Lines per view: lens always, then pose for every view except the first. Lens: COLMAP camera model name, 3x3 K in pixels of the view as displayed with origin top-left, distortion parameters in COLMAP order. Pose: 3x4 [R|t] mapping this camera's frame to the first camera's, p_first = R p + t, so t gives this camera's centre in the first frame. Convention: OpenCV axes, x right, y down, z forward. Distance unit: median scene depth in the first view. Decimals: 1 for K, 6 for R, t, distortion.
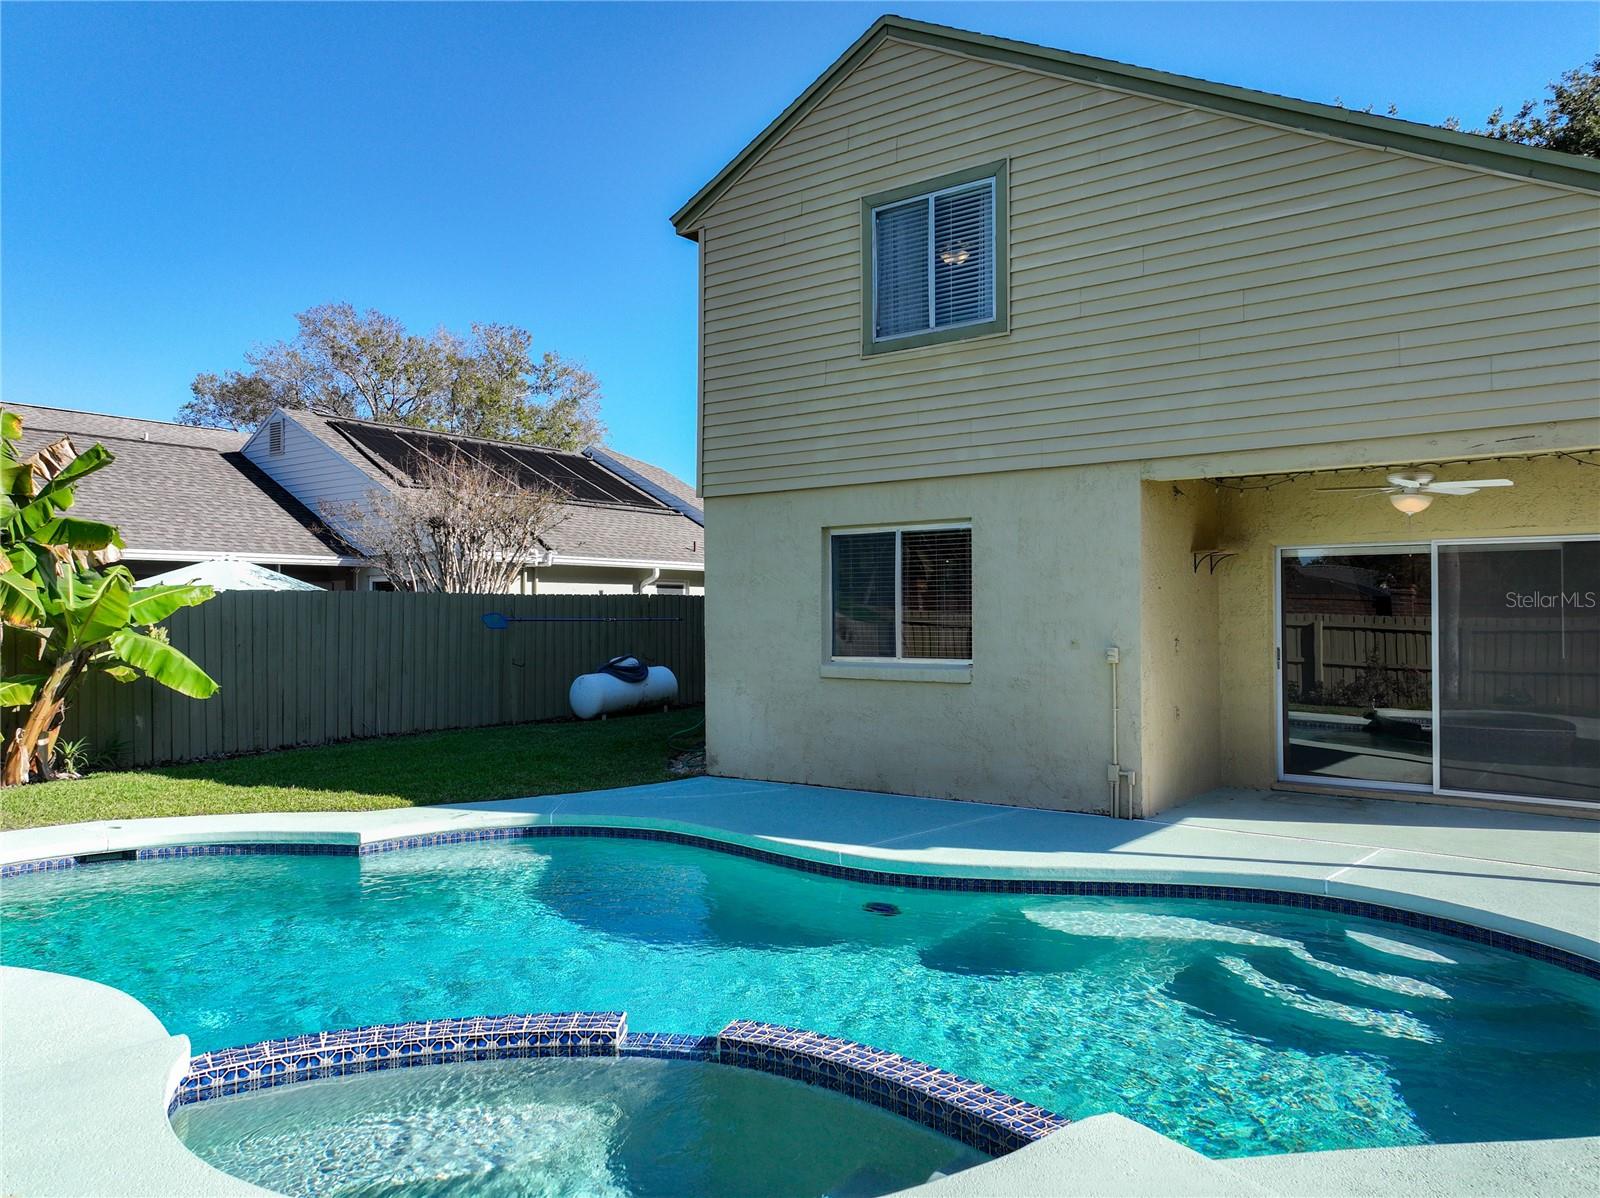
lens RADIAL K [[1155.7, 0, 800.0], [0, 1155.7, 599.0], [0, 0, 1]] dist [0.001993, 0.000979]
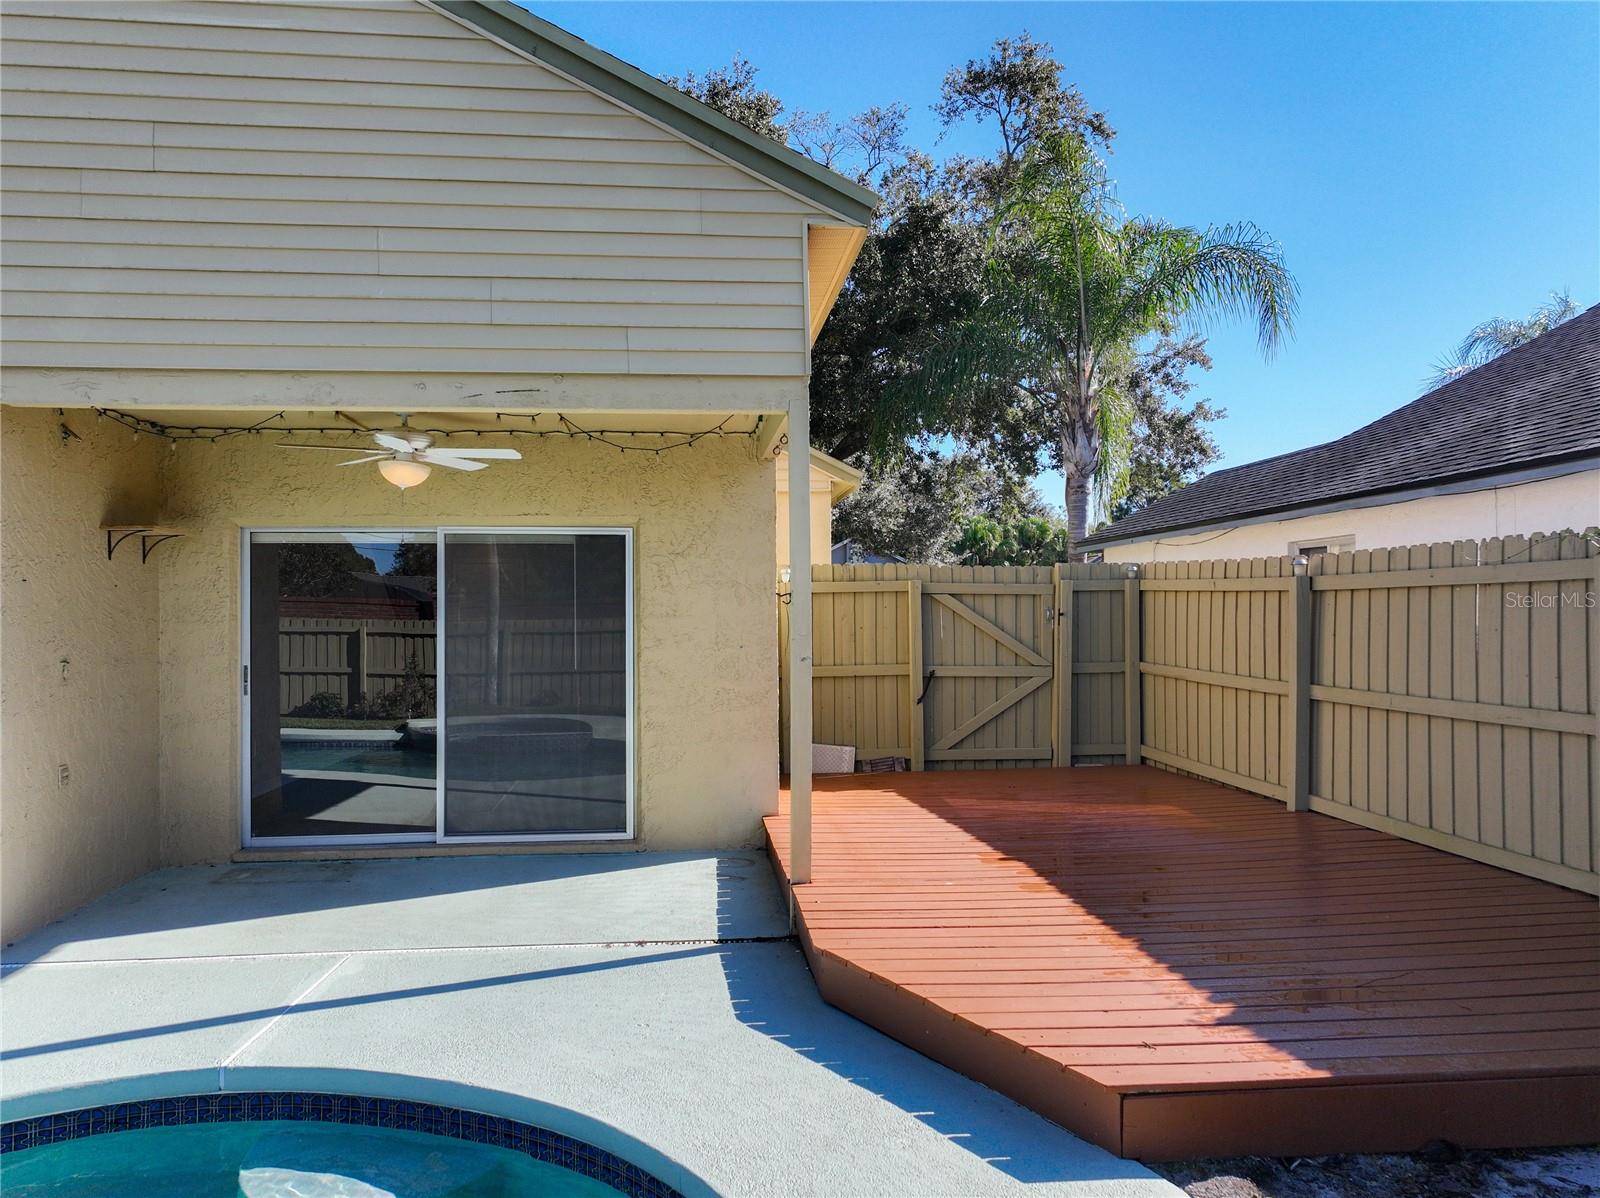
lens RADIAL K [[1155.7, 0, 800.0], [0, 1155.7, 599.0], [0, 0, 1]] dist [0.001993, 0.000979]
pose [[0.722588, 0.003146, 0.691272, 0.174648], [0.000391, 0.999988, -0.004960, 0.003987], [-0.691279, 0.003854, 0.722577, 0.246589]]
